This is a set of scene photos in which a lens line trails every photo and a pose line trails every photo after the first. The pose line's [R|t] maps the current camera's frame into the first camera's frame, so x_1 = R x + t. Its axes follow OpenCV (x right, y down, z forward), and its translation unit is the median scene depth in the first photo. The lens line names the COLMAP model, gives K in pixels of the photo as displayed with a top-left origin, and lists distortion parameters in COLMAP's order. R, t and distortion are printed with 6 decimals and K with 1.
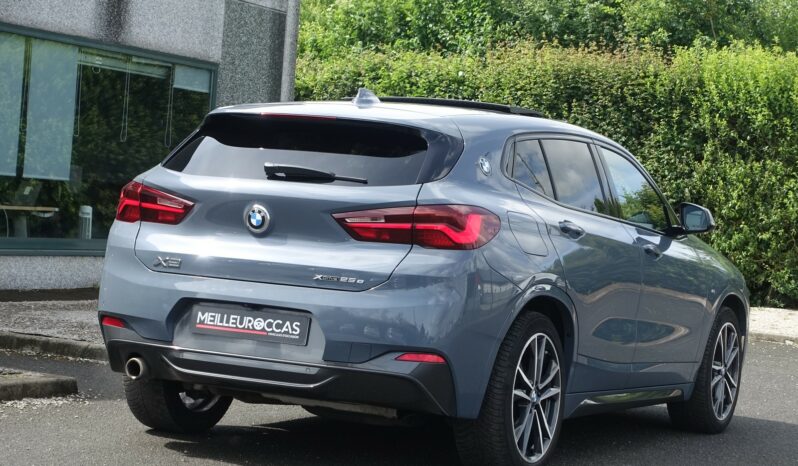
lens RADIAL K [[1837.3, 0, 399.8], [0, 1837.3, 233.4], [0, 0, 1]] dist [-0.103287, 0.000000]
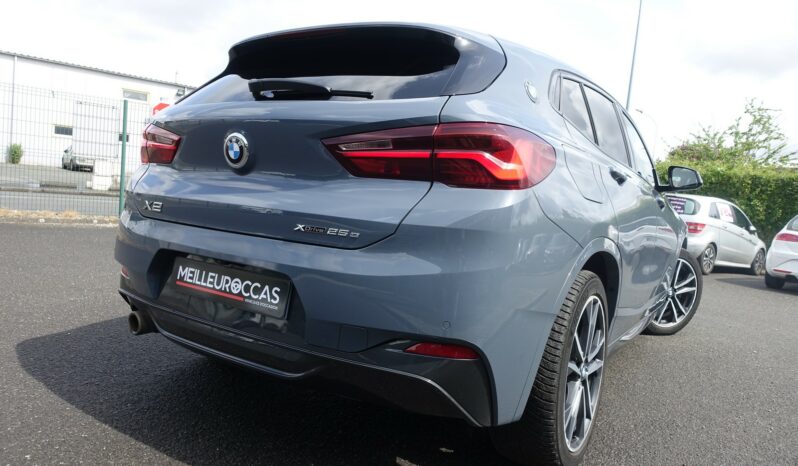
lens RADIAL K [[543.6, 0, 394.1], [0, 543.6, 226.2], [0, 0, 1]] dist [-0.010445, 0.004841]
pose [[0.991854, 0.009331, -0.127037, 0.018320], [-0.003781, 0.999031, 0.043860, 0.013788], [0.127324, -0.043022, 0.990928, 0.780666]]
